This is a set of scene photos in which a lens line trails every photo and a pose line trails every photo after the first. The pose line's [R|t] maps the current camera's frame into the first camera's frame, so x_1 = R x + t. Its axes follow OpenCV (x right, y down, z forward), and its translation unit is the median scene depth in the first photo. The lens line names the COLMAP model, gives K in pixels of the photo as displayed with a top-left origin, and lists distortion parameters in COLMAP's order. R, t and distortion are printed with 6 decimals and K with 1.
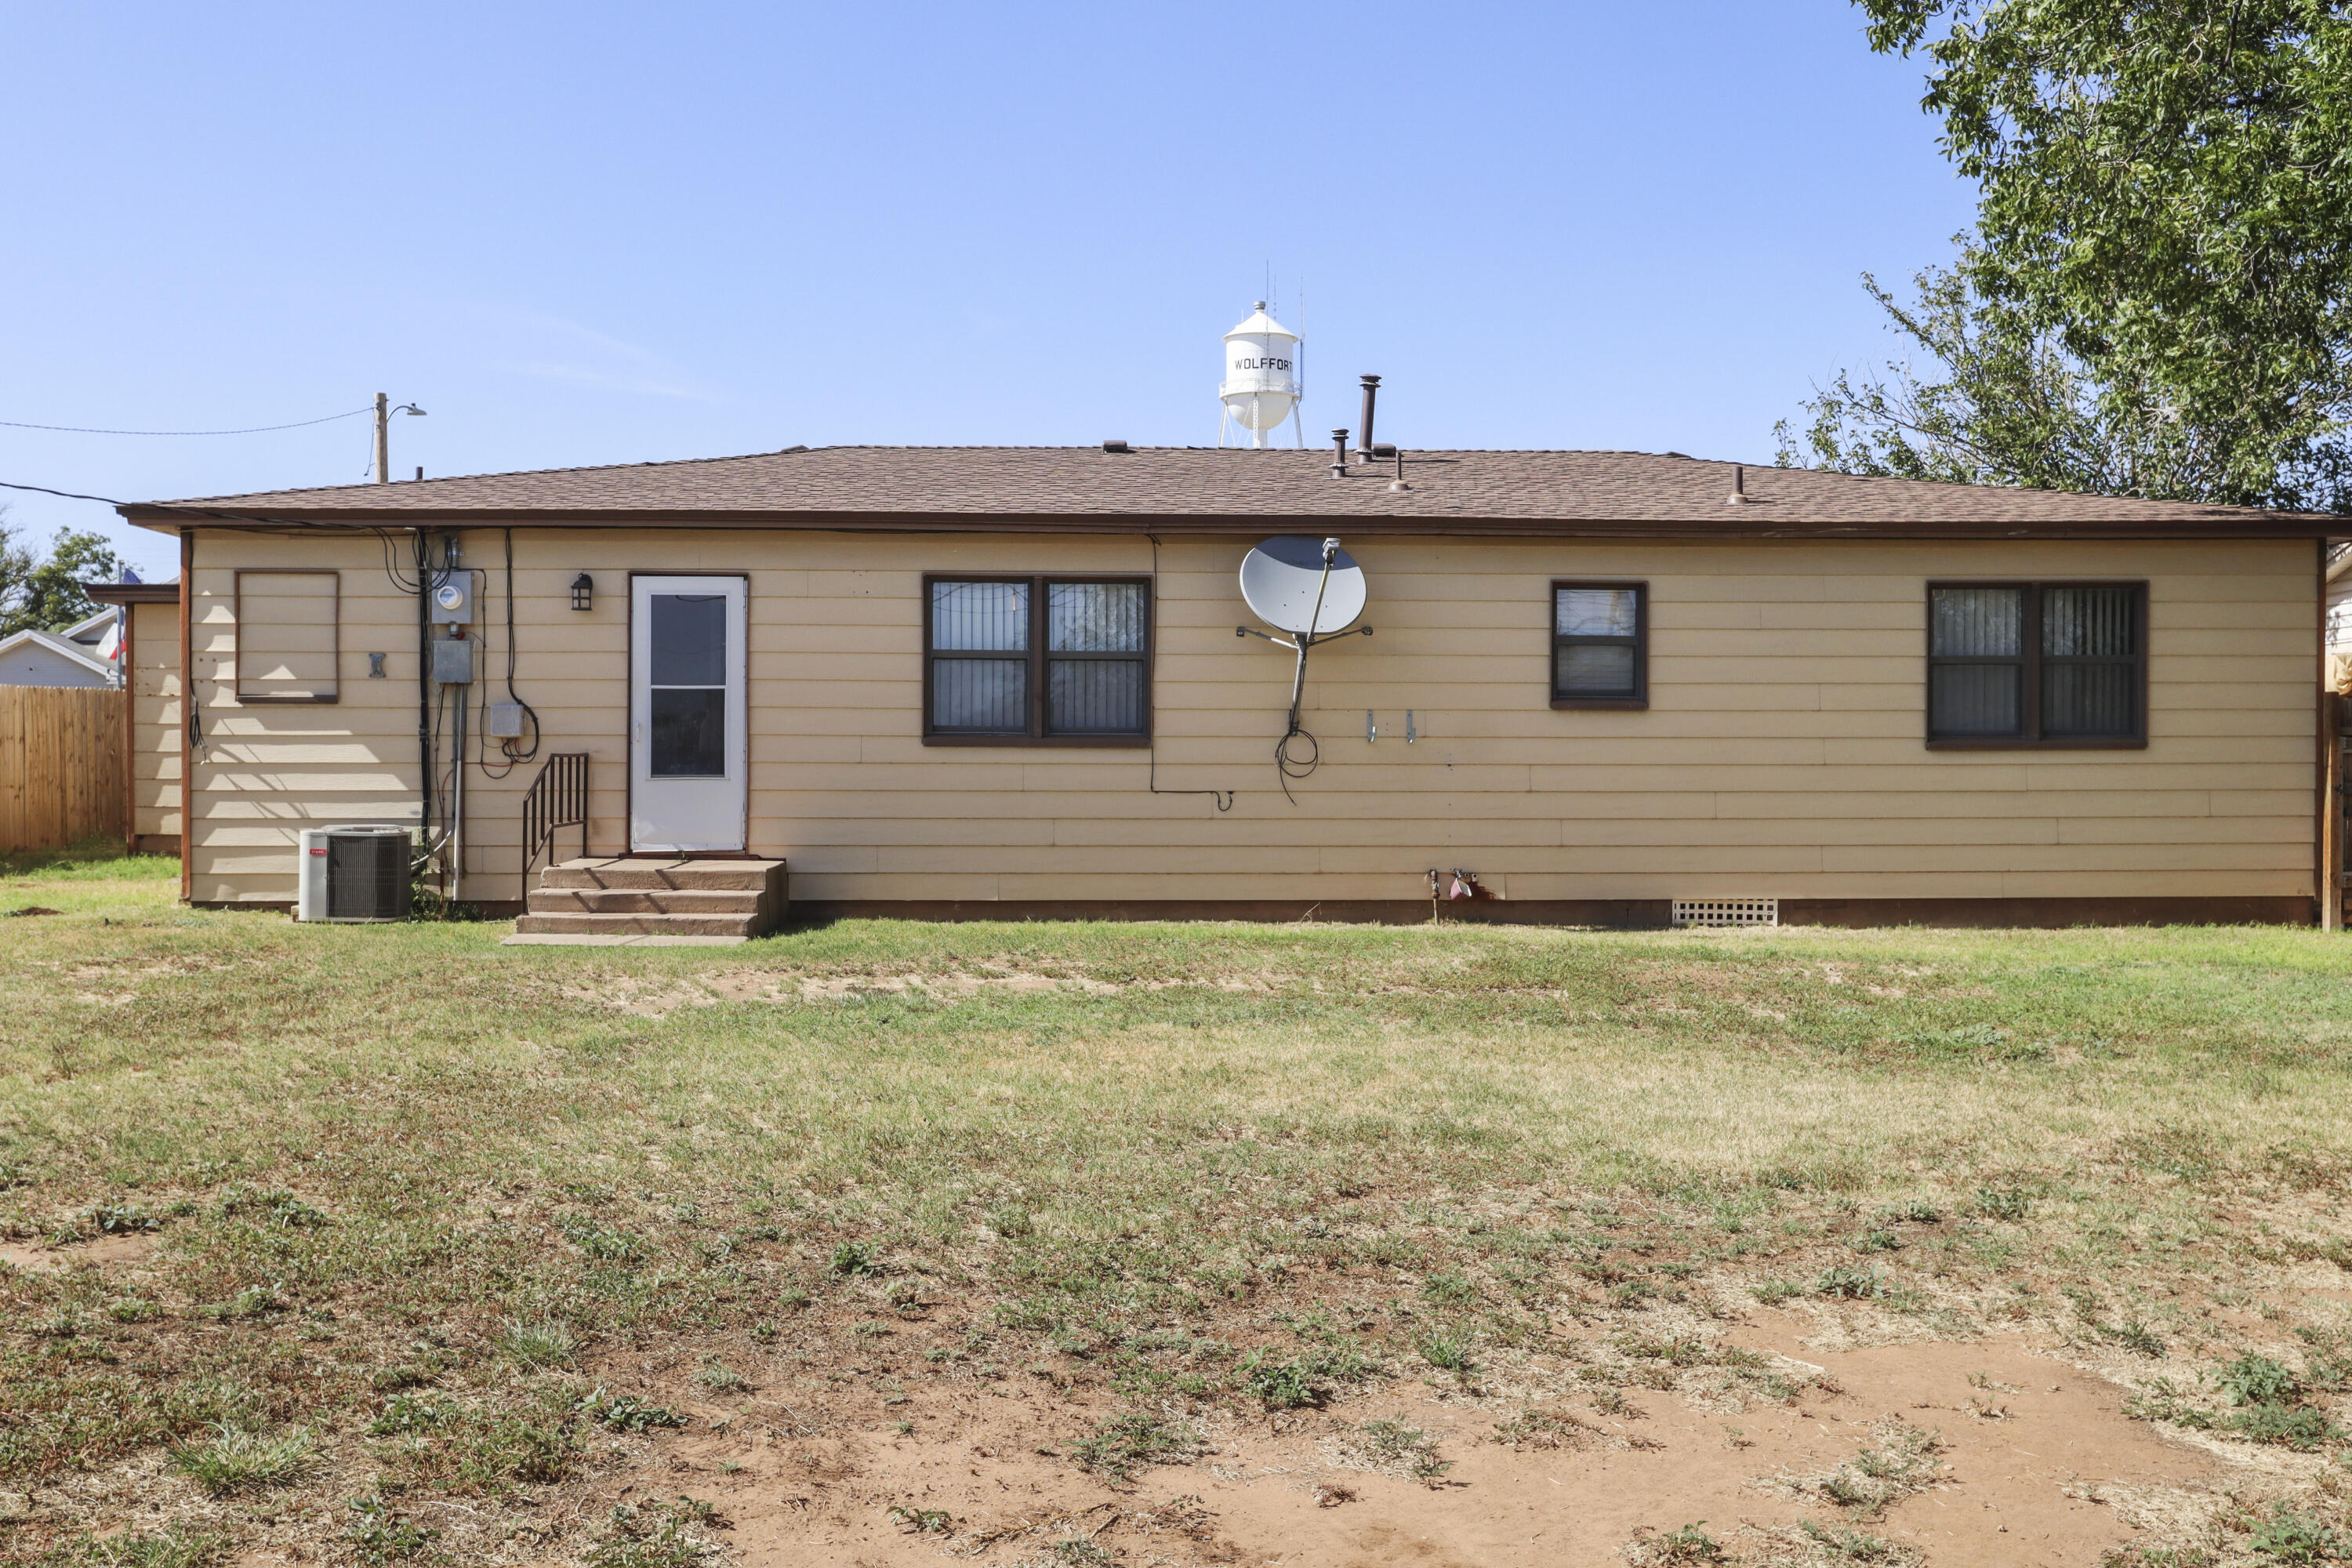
lens RADIAL K [[2333.4, 0, 1176.1], [0, 2333.4, 780.9], [0, 0, 1]] dist [-0.017021, 0.000000]
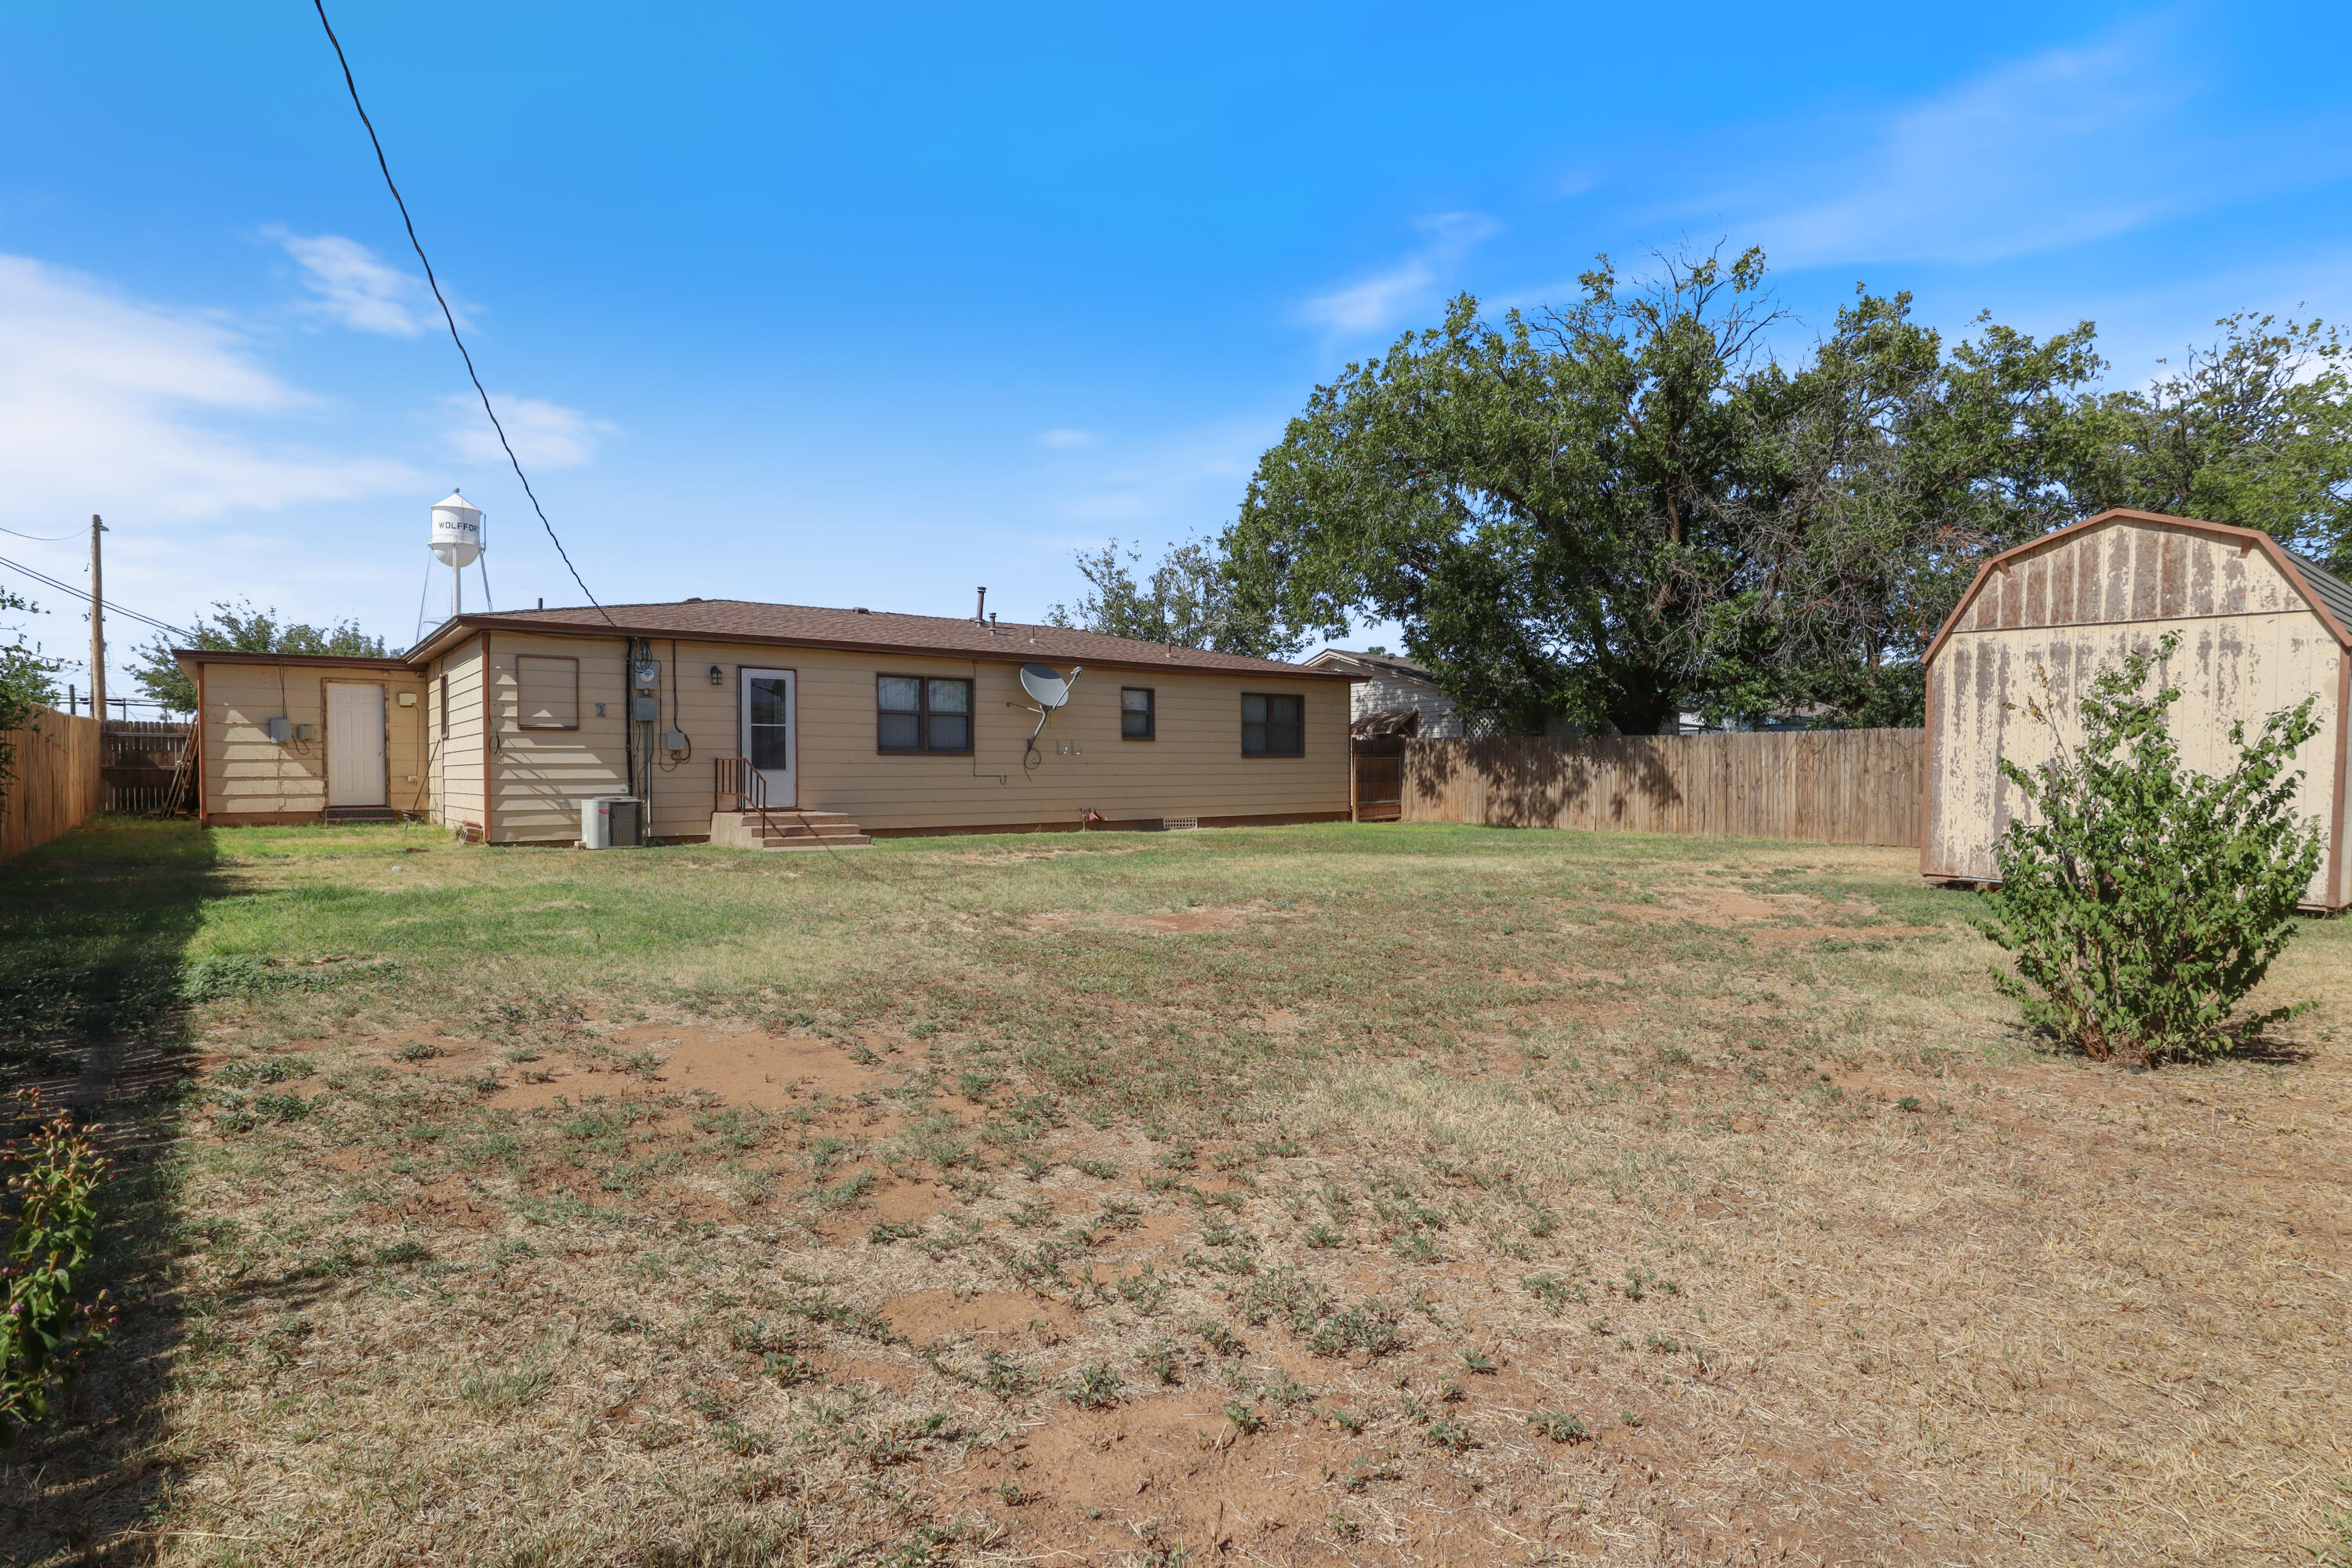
lens RADIAL K [[1204.4, 0, 1174.7], [0, 1204.4, 790.5], [0, 0, 1]] dist [-0.040695, 0.010168]
pose [[0.802676, -0.014429, 0.596240, -0.540385], [0.004785, 0.999831, 0.017753, -0.000909], [-0.596396, -0.011397, 0.802610, -0.029810]]
